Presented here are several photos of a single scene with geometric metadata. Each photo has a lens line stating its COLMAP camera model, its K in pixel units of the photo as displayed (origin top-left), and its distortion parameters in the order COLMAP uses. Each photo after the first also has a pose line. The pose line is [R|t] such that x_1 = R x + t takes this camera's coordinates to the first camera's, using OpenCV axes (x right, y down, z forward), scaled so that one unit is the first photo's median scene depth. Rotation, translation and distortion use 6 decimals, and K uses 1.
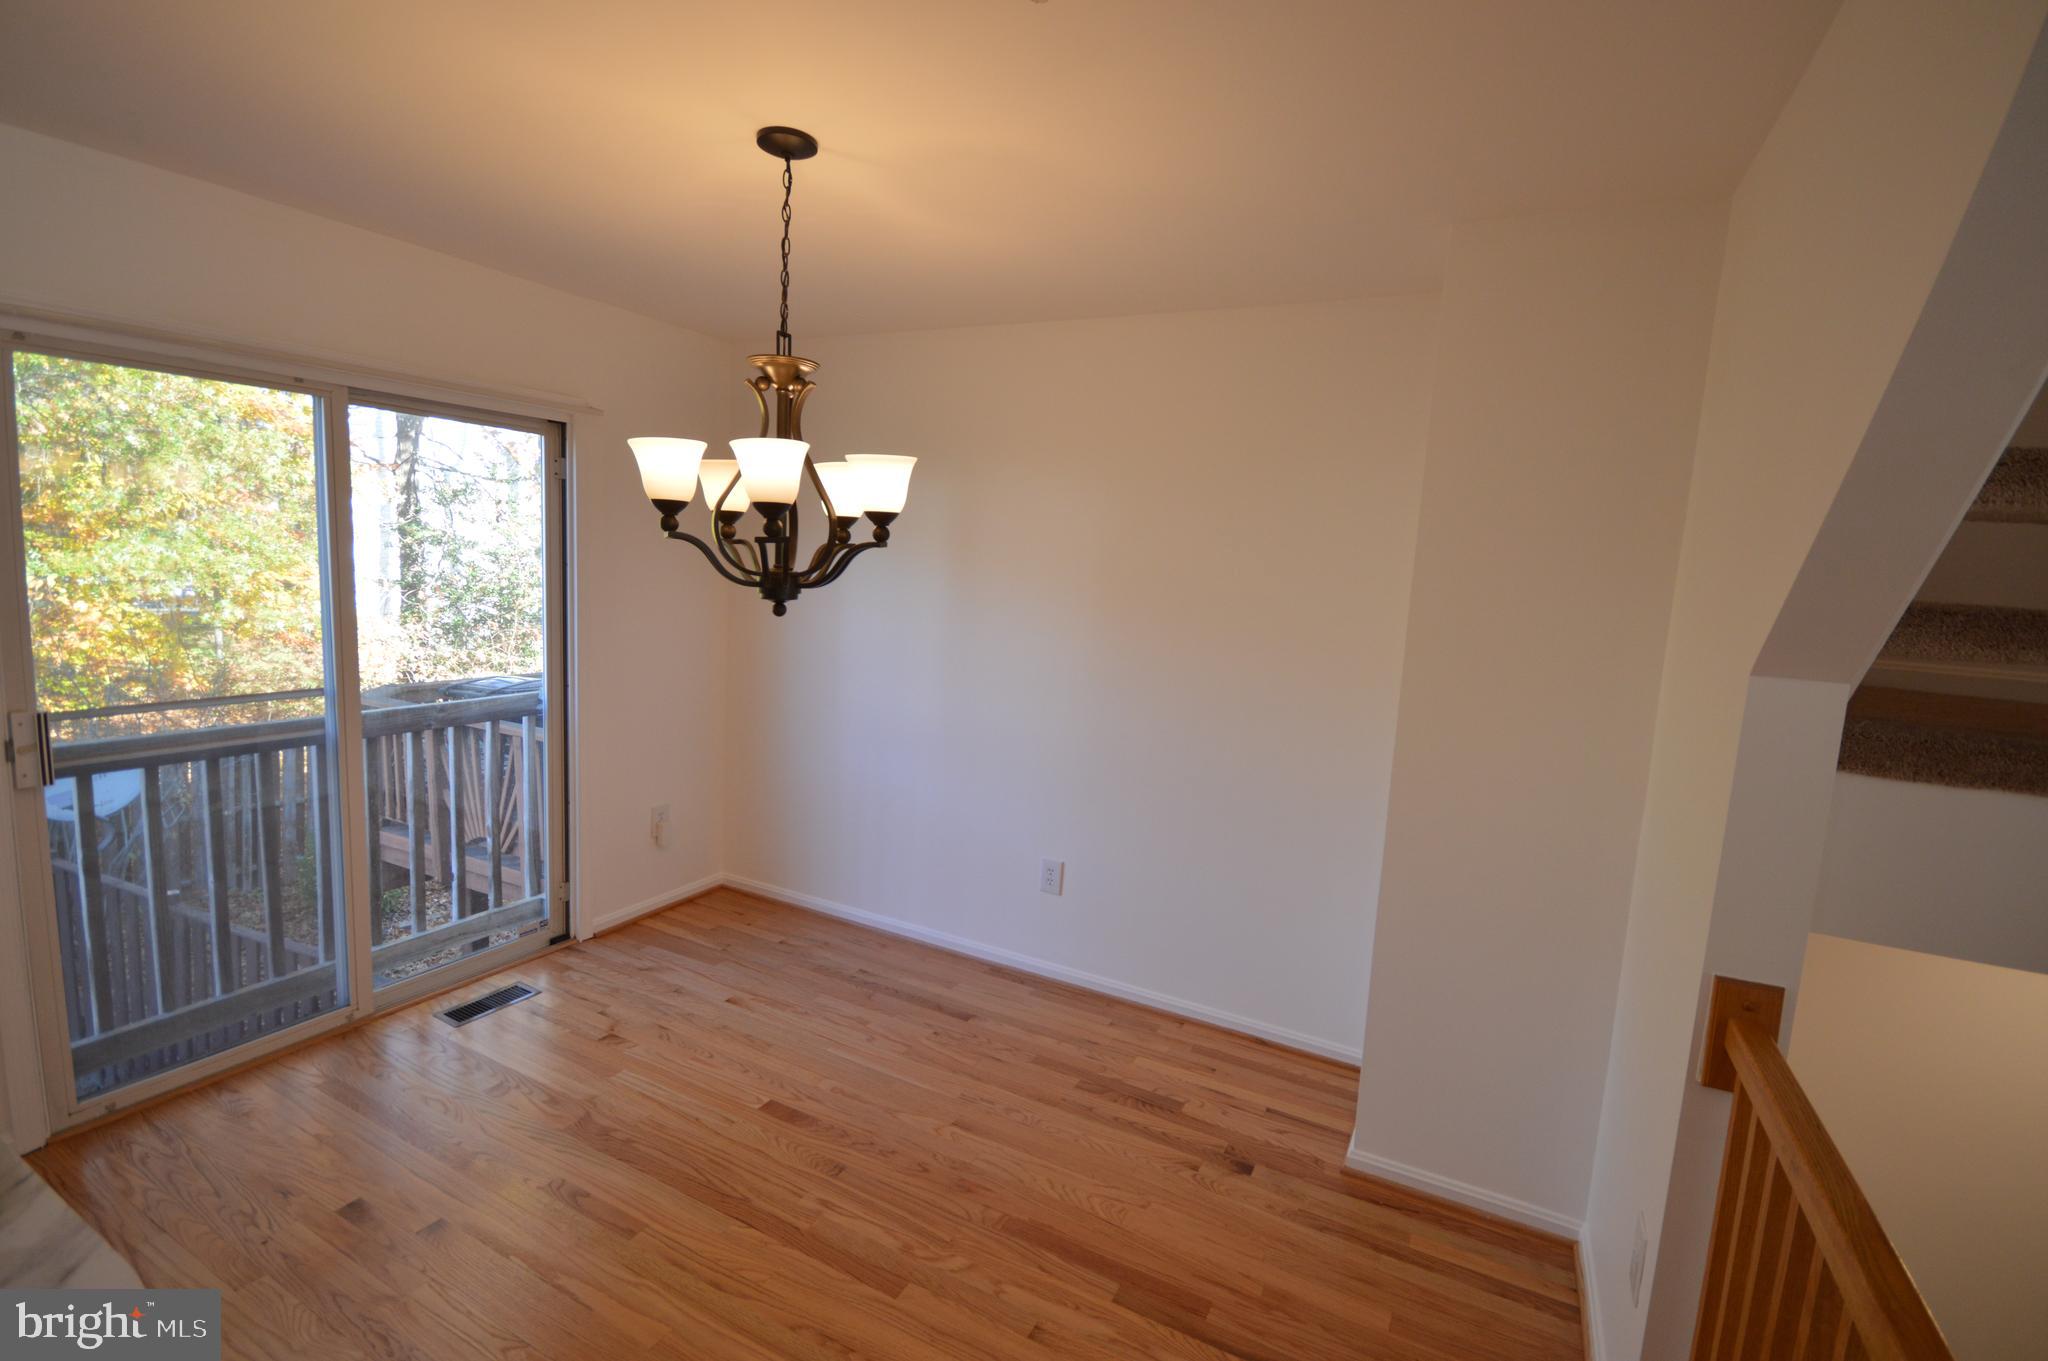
lens RADIAL K [[908.4, 0, 1053.4], [0, 908.4, 674.2], [0, 0, 1]] dist [0.000902, -0.005587]
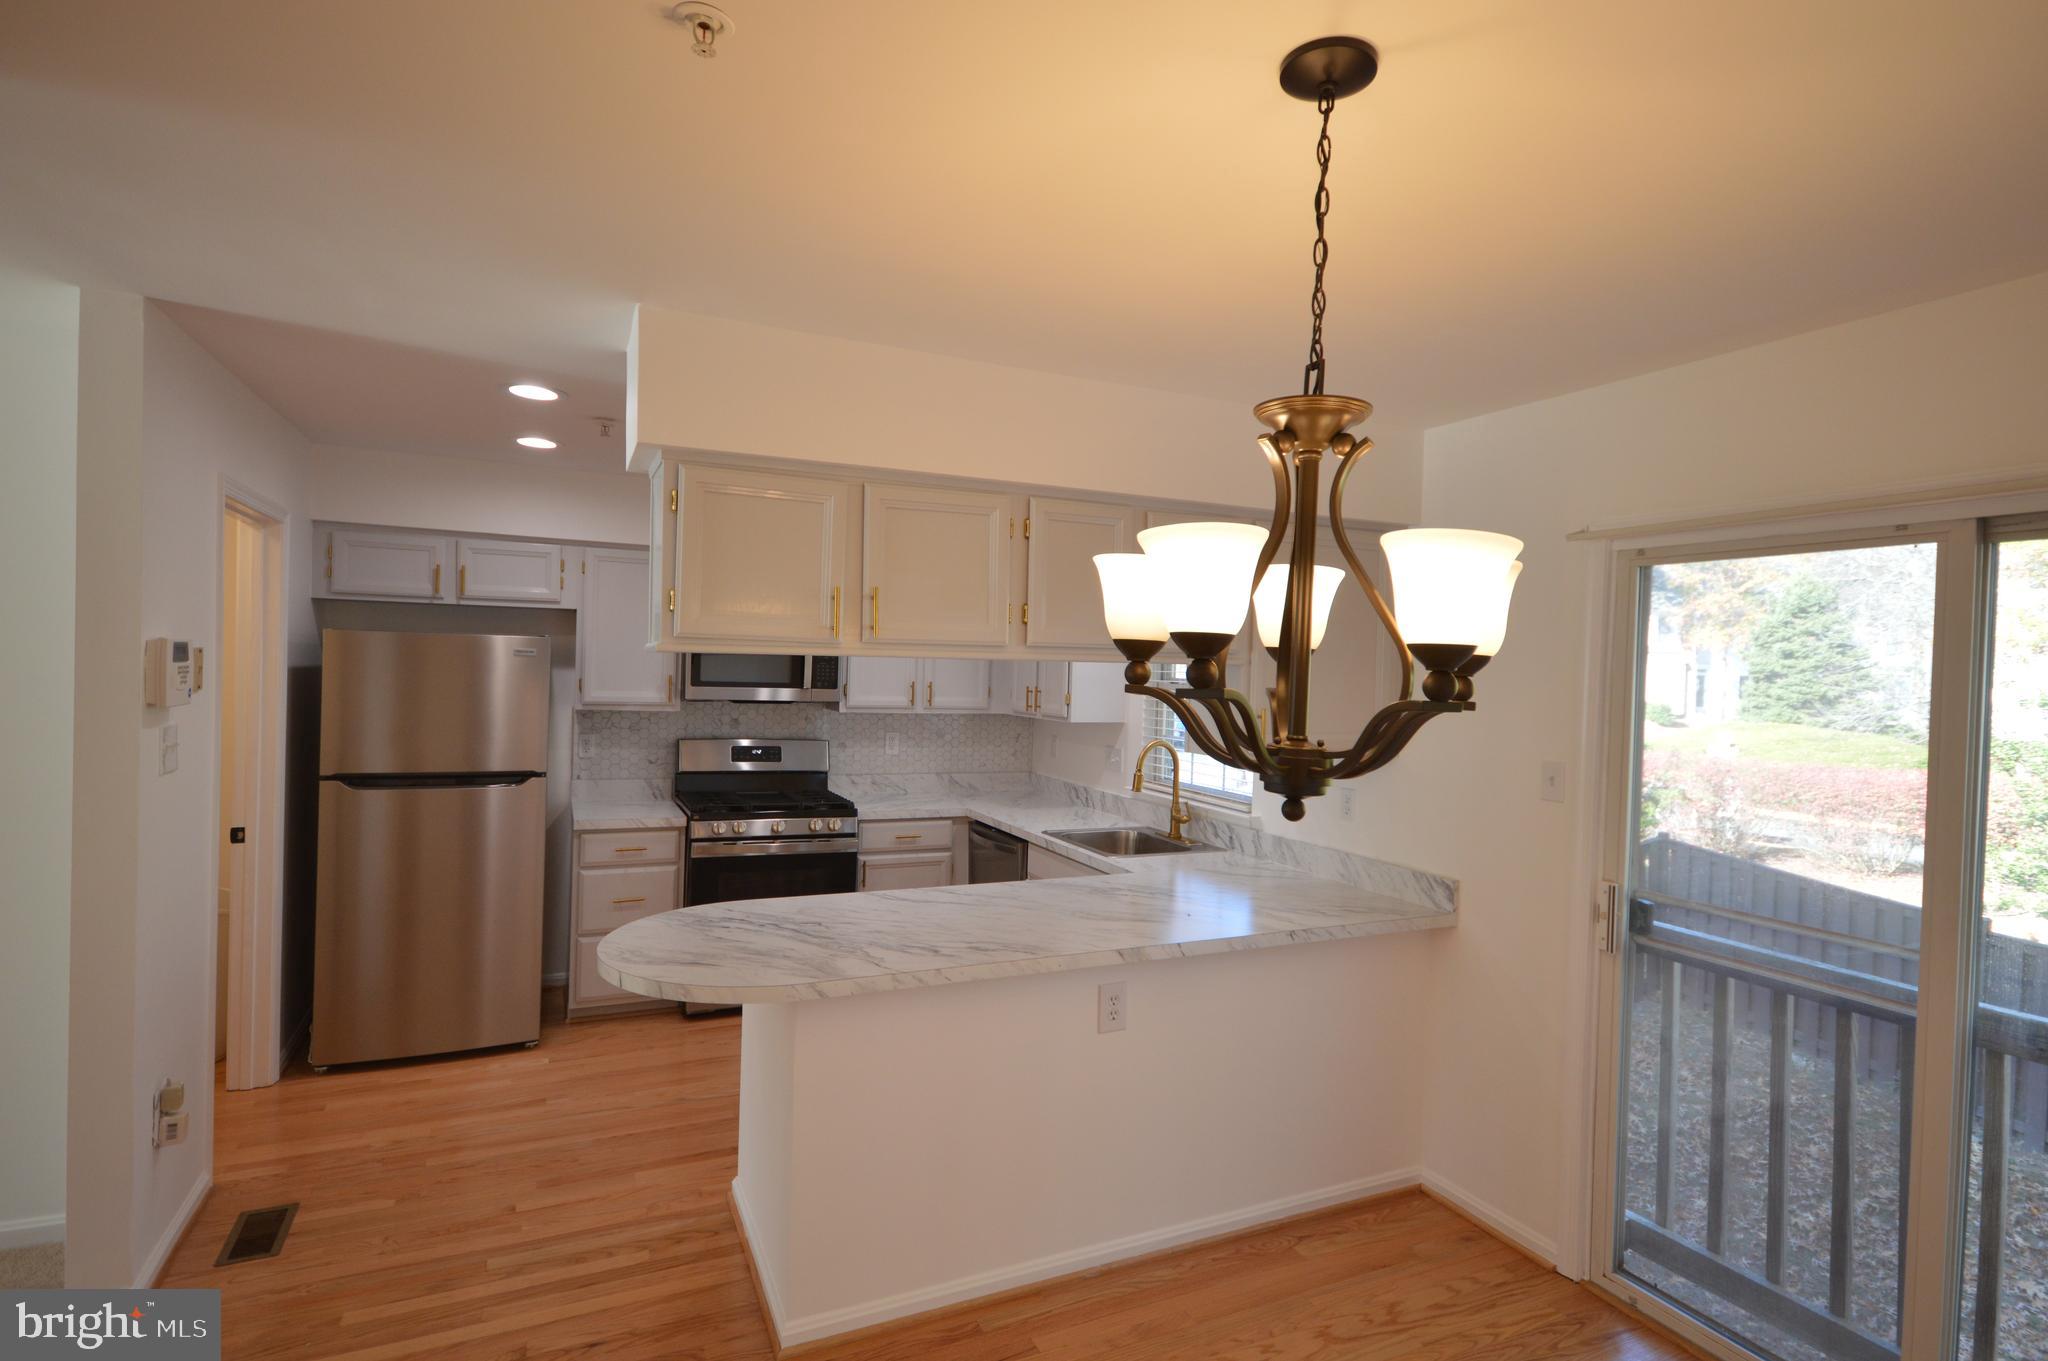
lens RADIAL K [[1035.7, 0, 1024.0], [0, 1035.7, 680.5], [0, 0, 1]] dist [0.000666, -0.000010]
pose [[-0.612645, -0.064836, -0.787695, 0.276070], [-0.161888, 0.985793, 0.044769, -0.121222], [0.773601, 0.154945, -0.614437, 0.985889]]
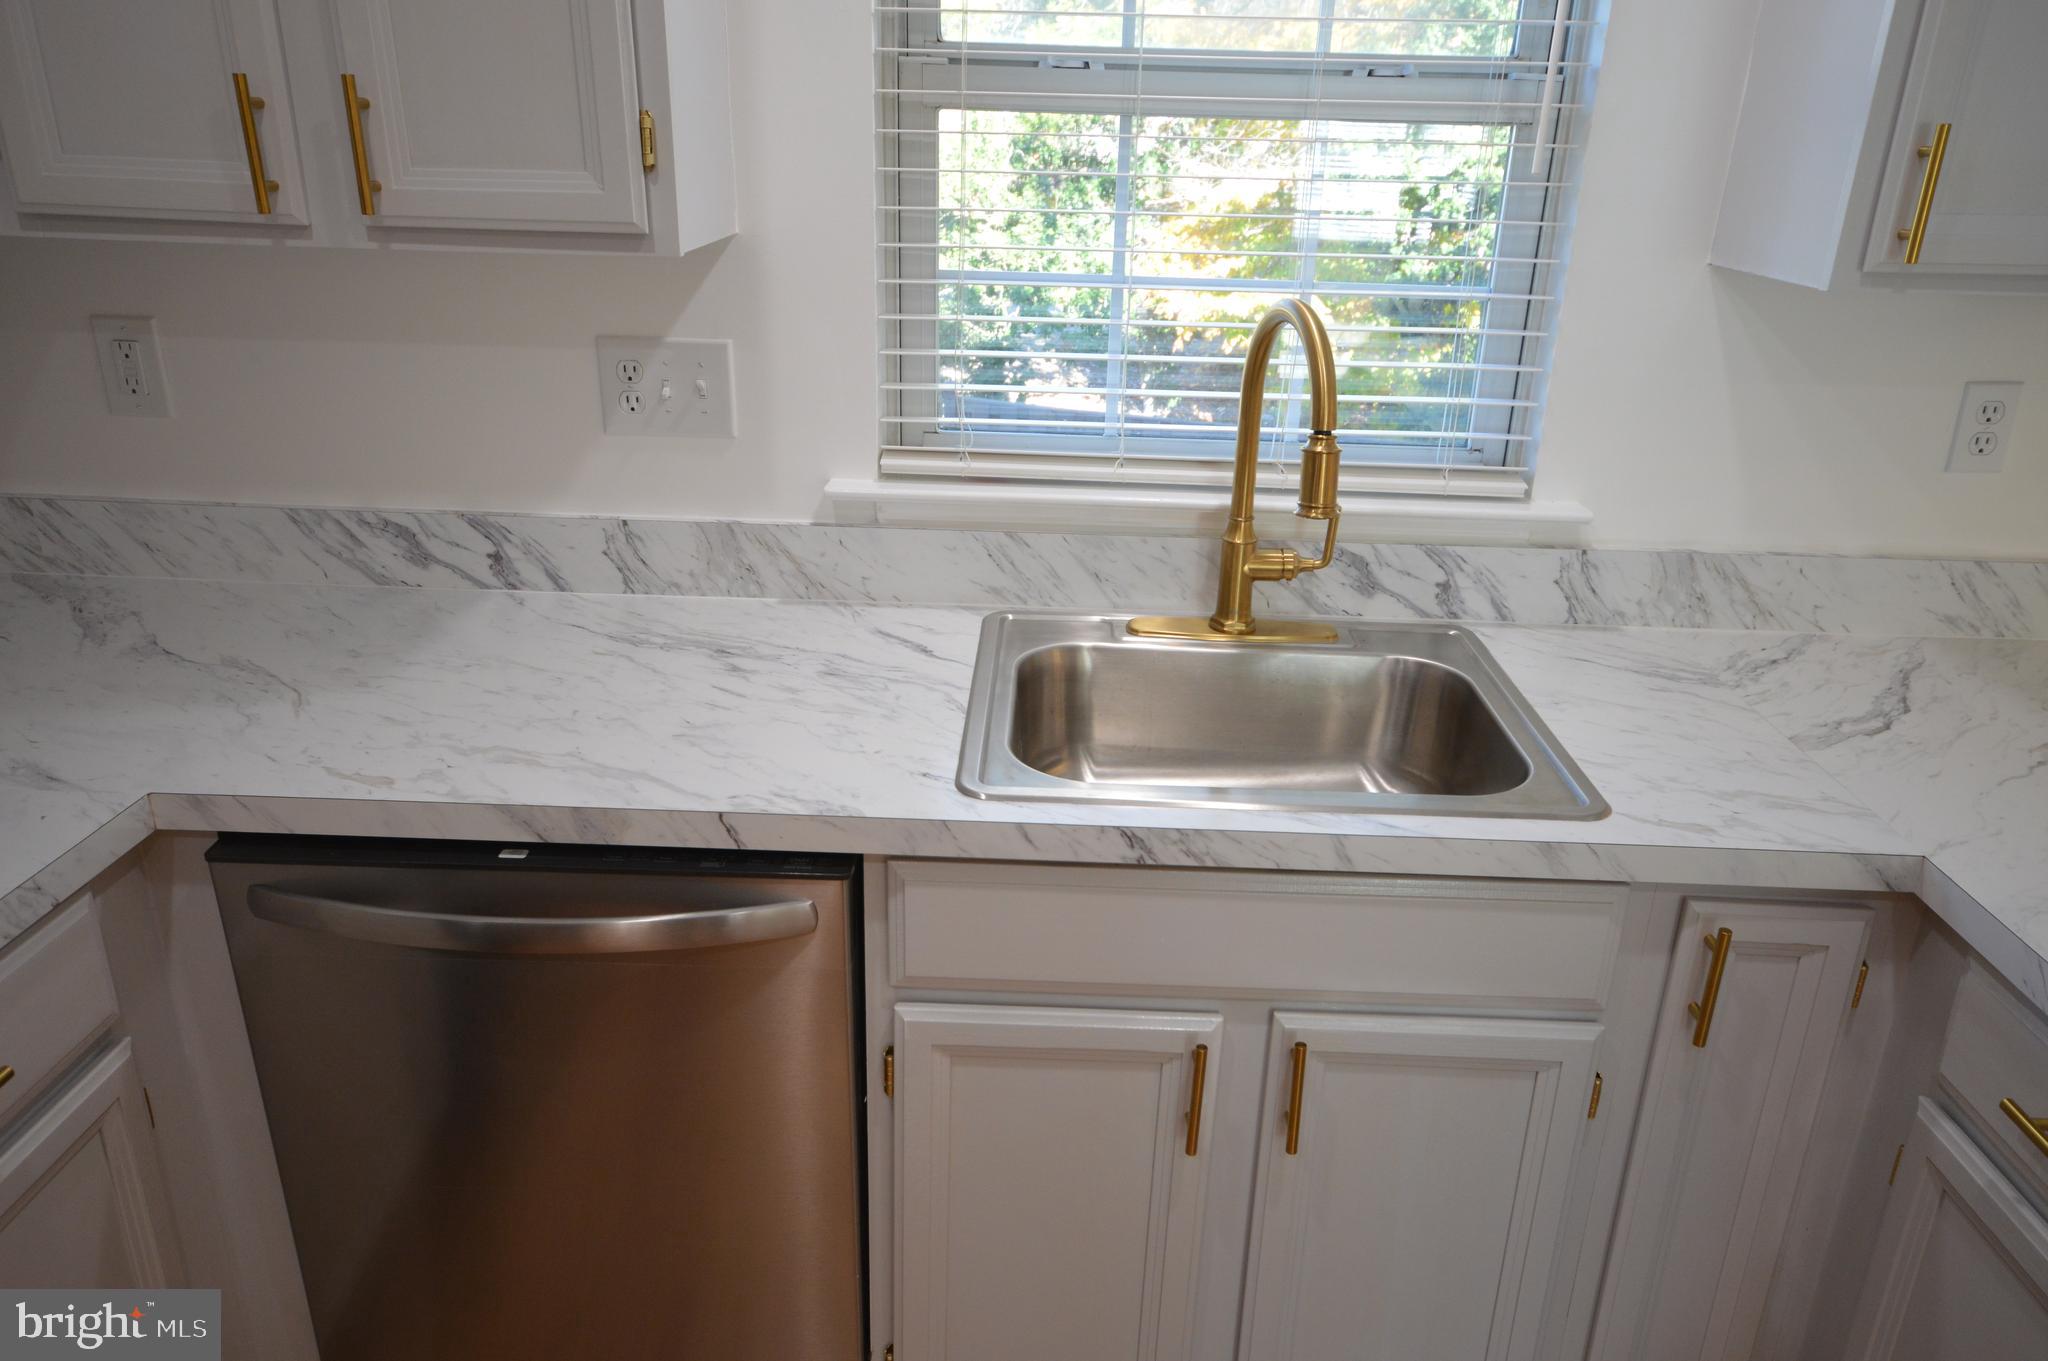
lens RADIAL K [[1448.2, 0, 1031.0], [0, 1448.2, 693.5], [0, 0, 1]] dist [-0.007164, 0.045020]
pose [[0.433788, 0.286875, -0.854126, -0.679793], [-0.108592, 0.957695, 0.266510, 0.024267], [0.894447, -0.022857, 0.446589, -0.244197]]
